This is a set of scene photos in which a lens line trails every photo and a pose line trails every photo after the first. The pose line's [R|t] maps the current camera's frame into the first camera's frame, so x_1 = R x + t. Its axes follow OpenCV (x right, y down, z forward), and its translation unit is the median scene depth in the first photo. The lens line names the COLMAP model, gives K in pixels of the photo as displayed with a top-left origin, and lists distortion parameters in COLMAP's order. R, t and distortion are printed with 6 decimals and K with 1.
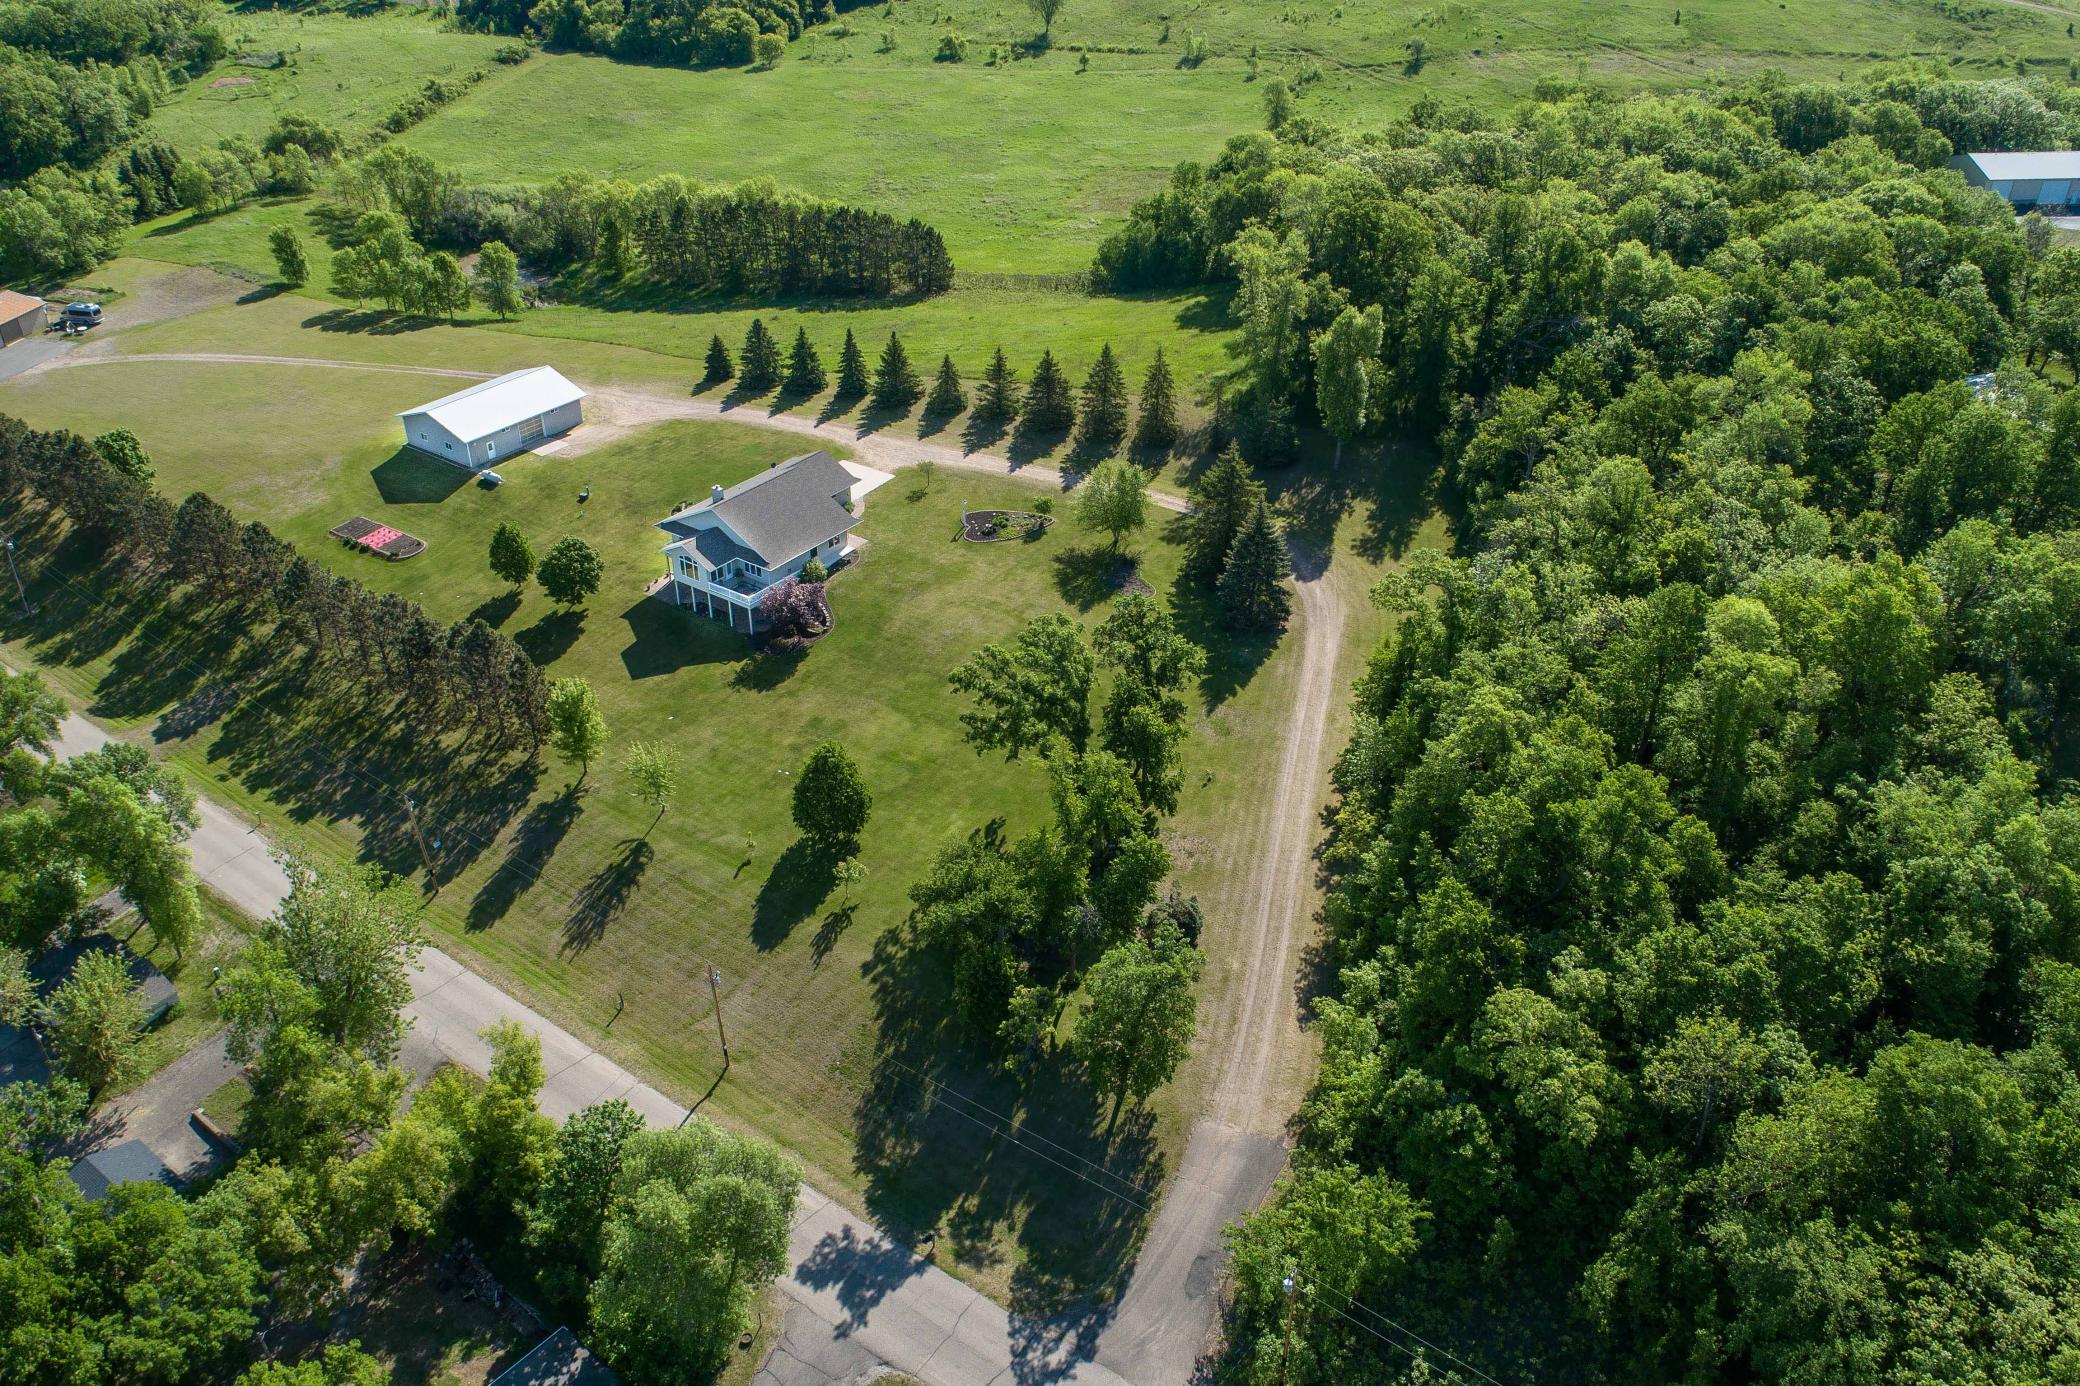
lens RADIAL K [[1637.7, 0, 1042.9], [0, 1637.7, 718.9], [0, 0, 1]] dist [-0.018827, 0.005059]
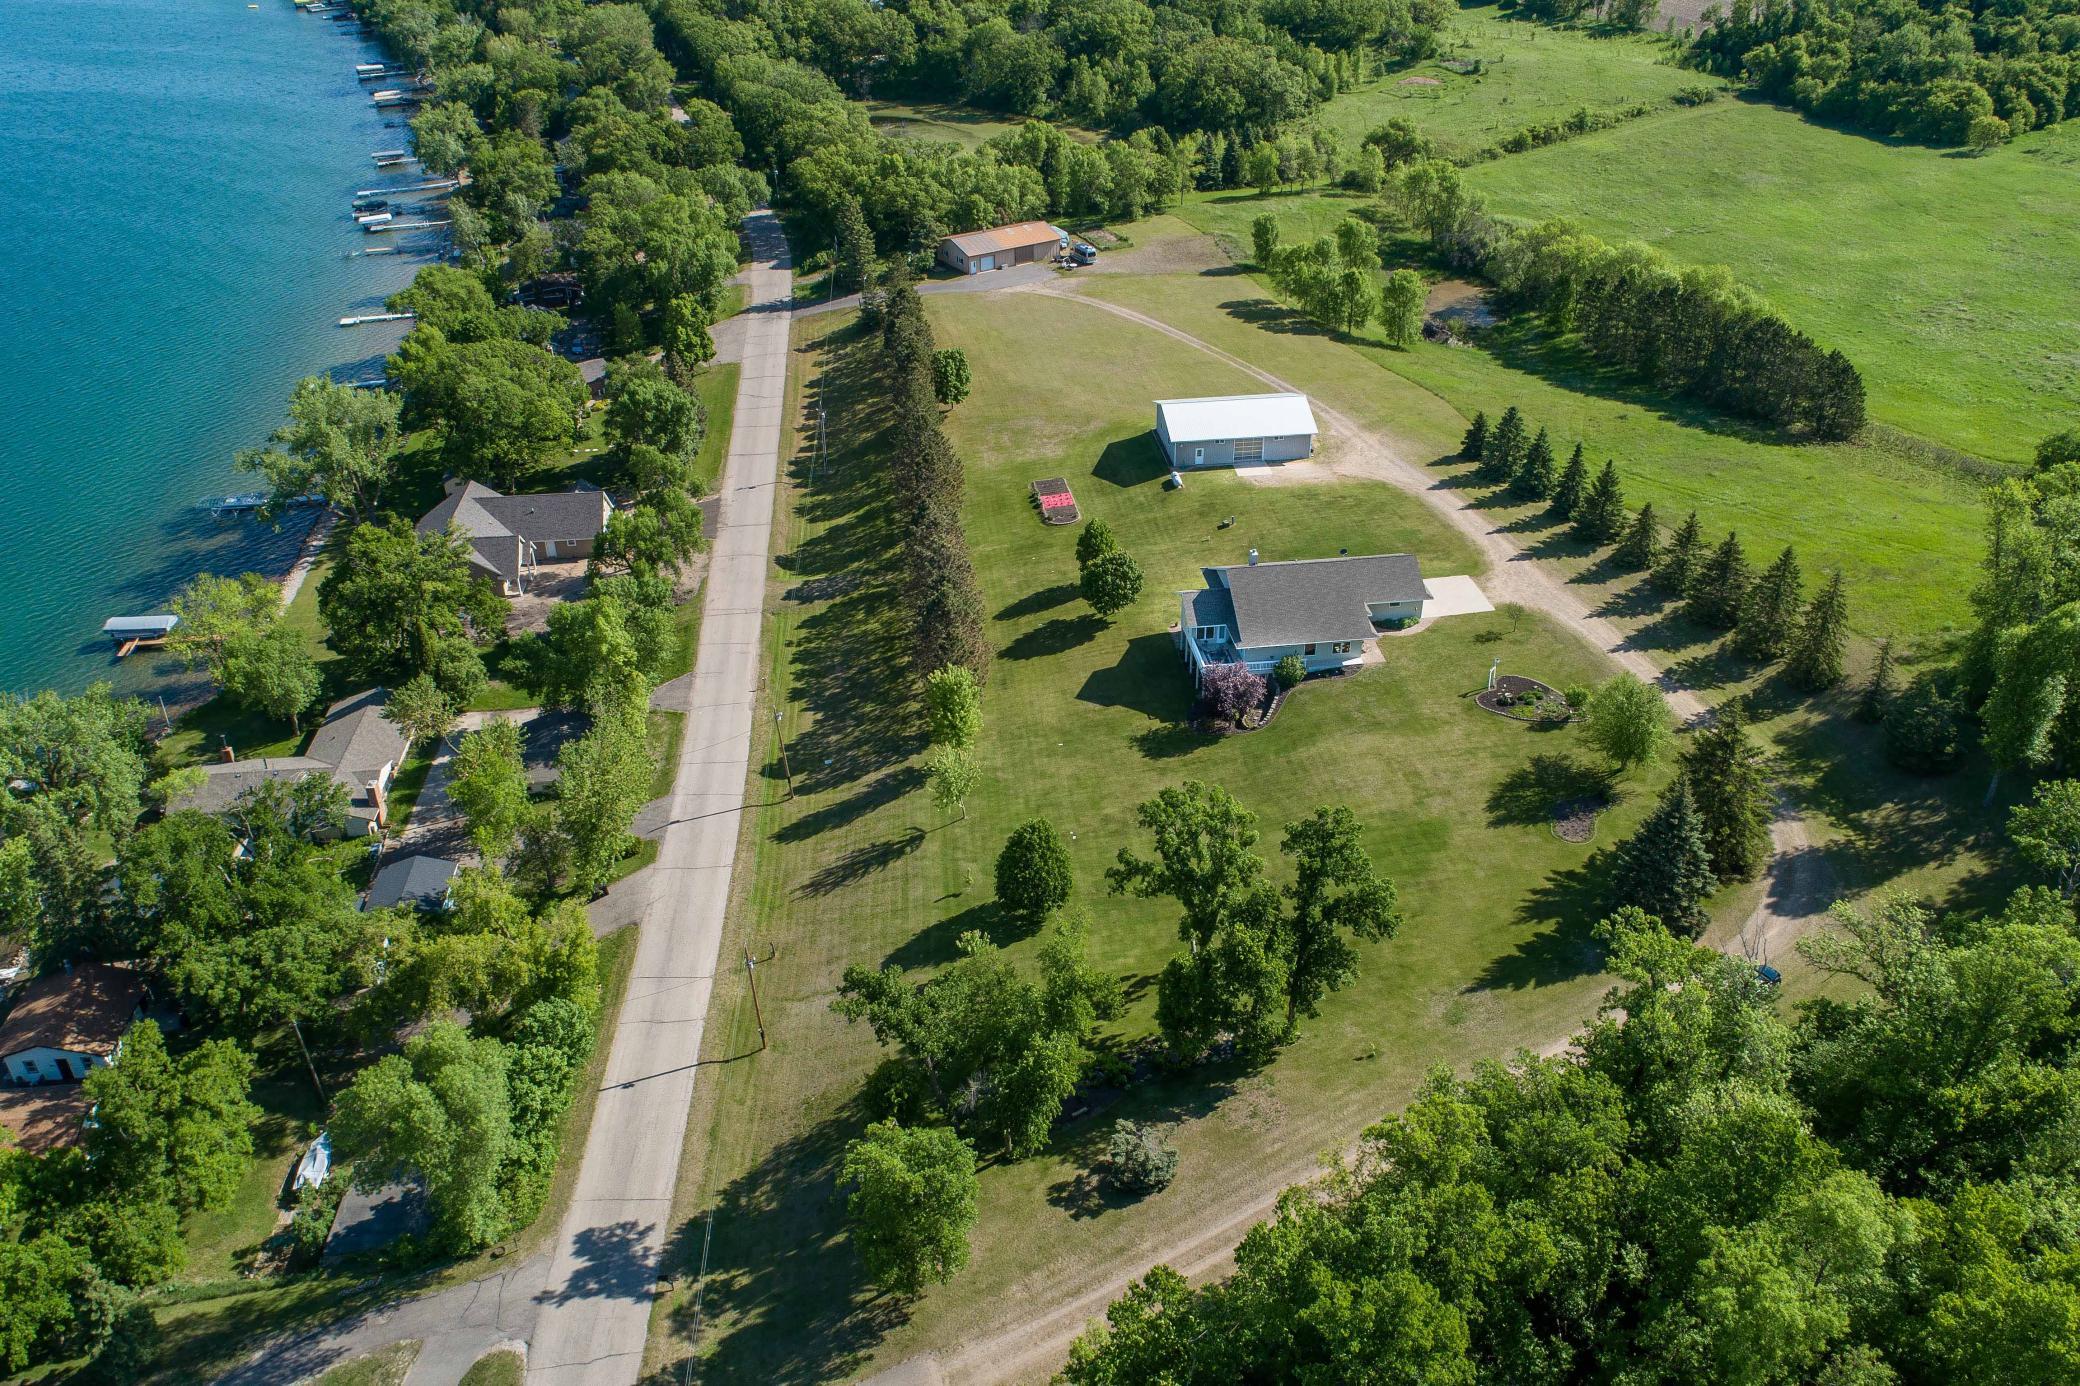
lens RADIAL K [[1637.7, 0, 1042.9], [0, 1637.7, 718.9], [0, 0, 1]] dist [-0.018827, 0.005059]
pose [[0.682003, 0.379062, -0.625446, 0.305210], [-0.383929, 0.913446, 0.134963, -0.114906], [0.622471, 0.148082, 0.768506, 0.168459]]
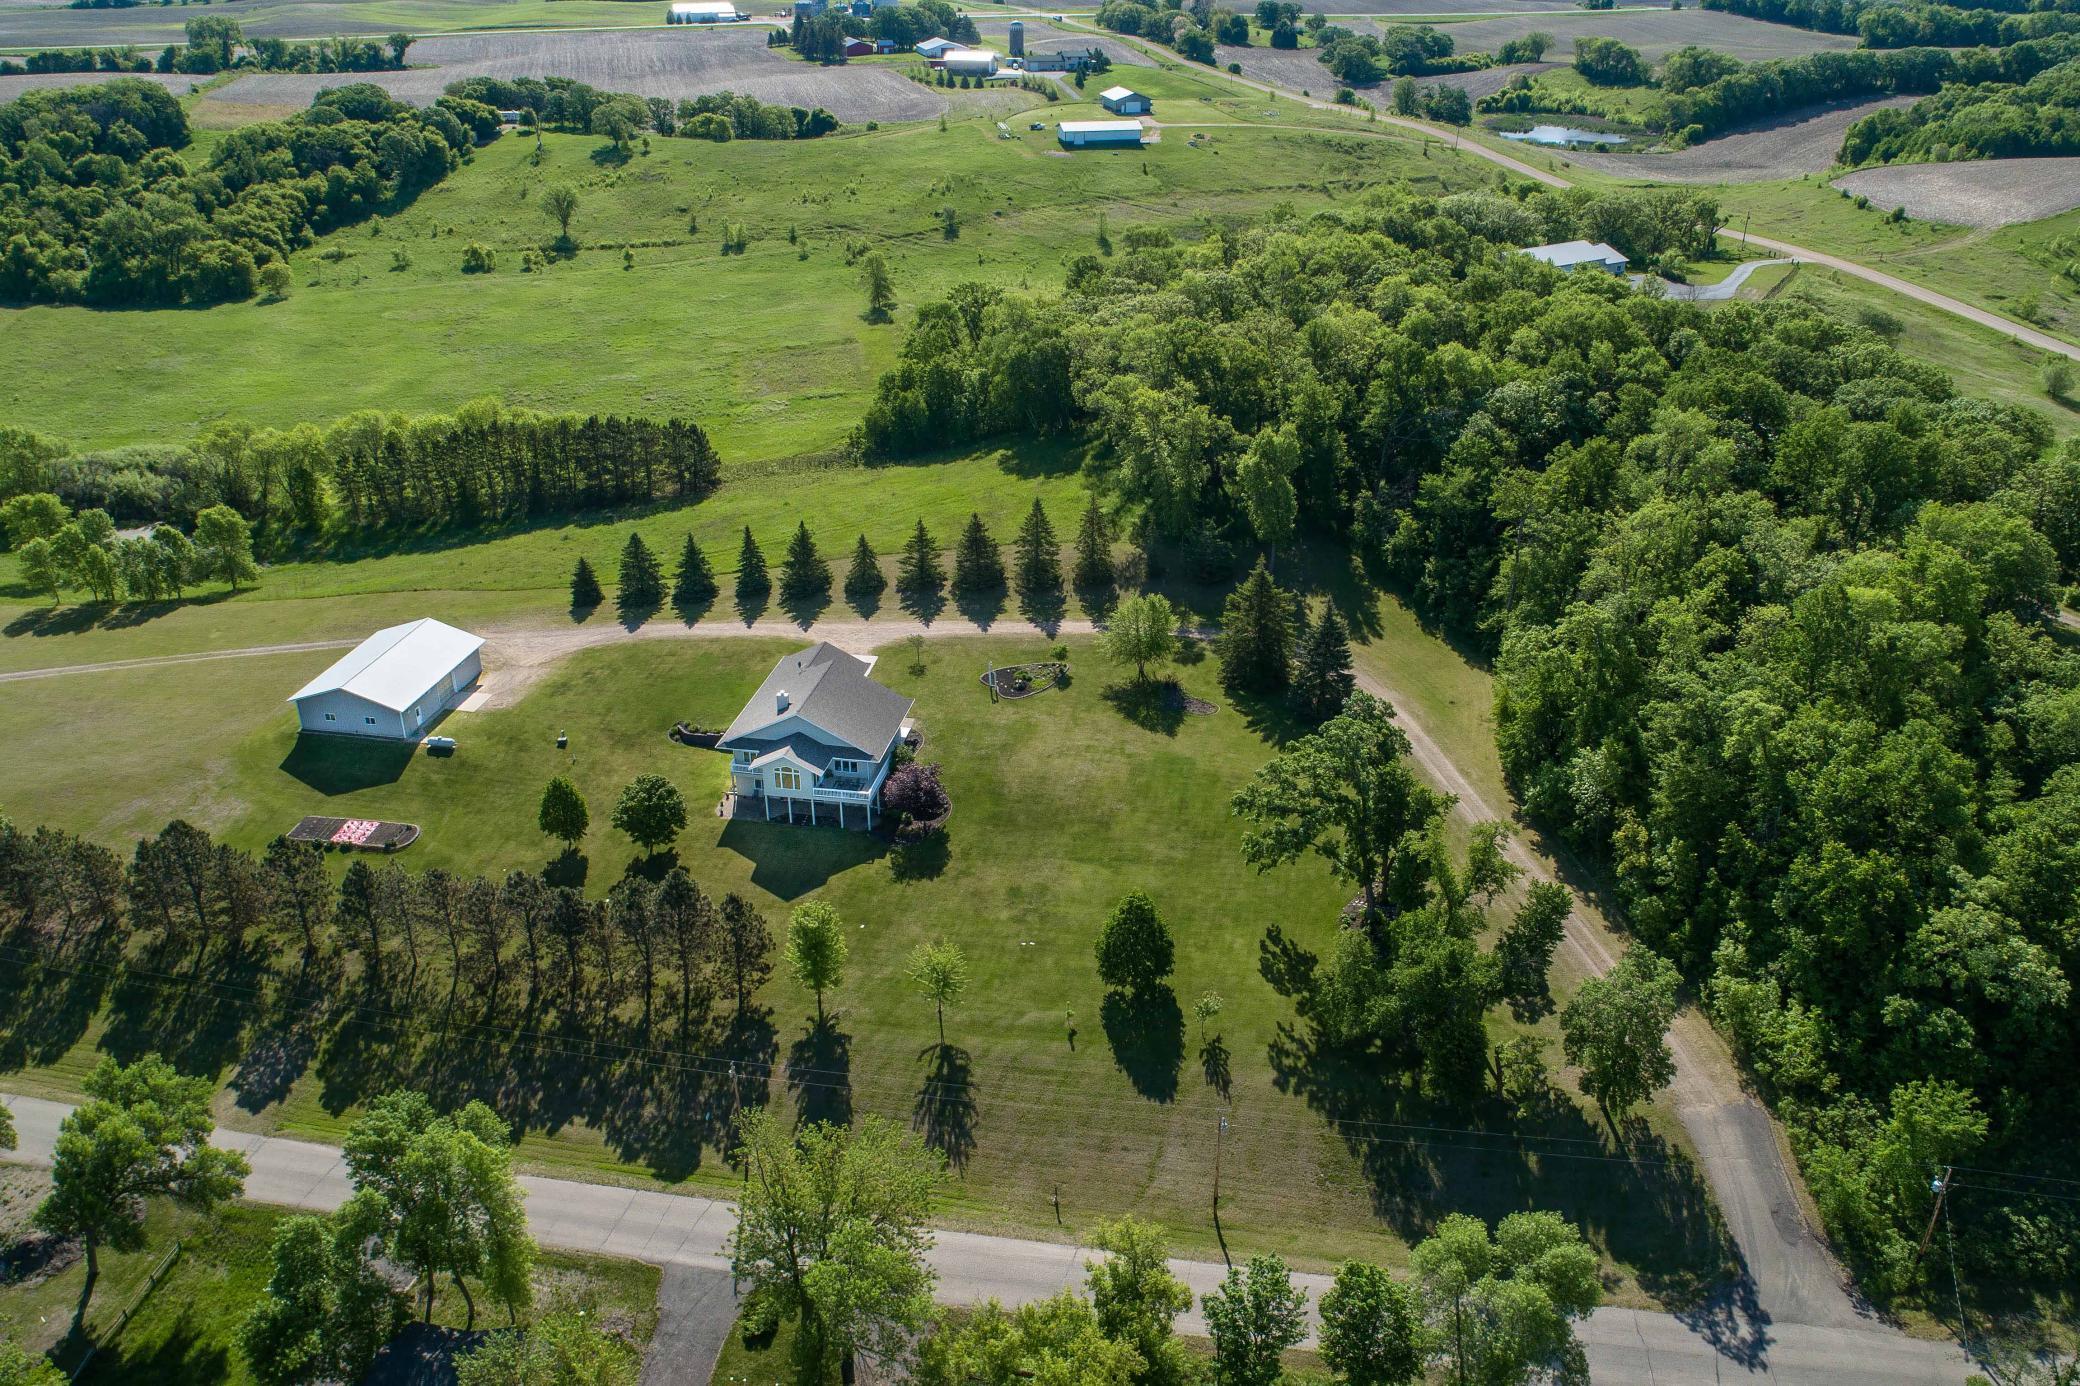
lens RADIAL K [[1637.7, 0, 1042.9], [0, 1637.7, 718.9], [0, 0, 1]] dist [-0.018827, 0.005059]
pose [[0.902950, -0.202188, 0.379210, -0.369909], [0.237960, 0.970017, -0.049418, -0.036207], [-0.357849, 0.134859, 0.923990, 0.041465]]
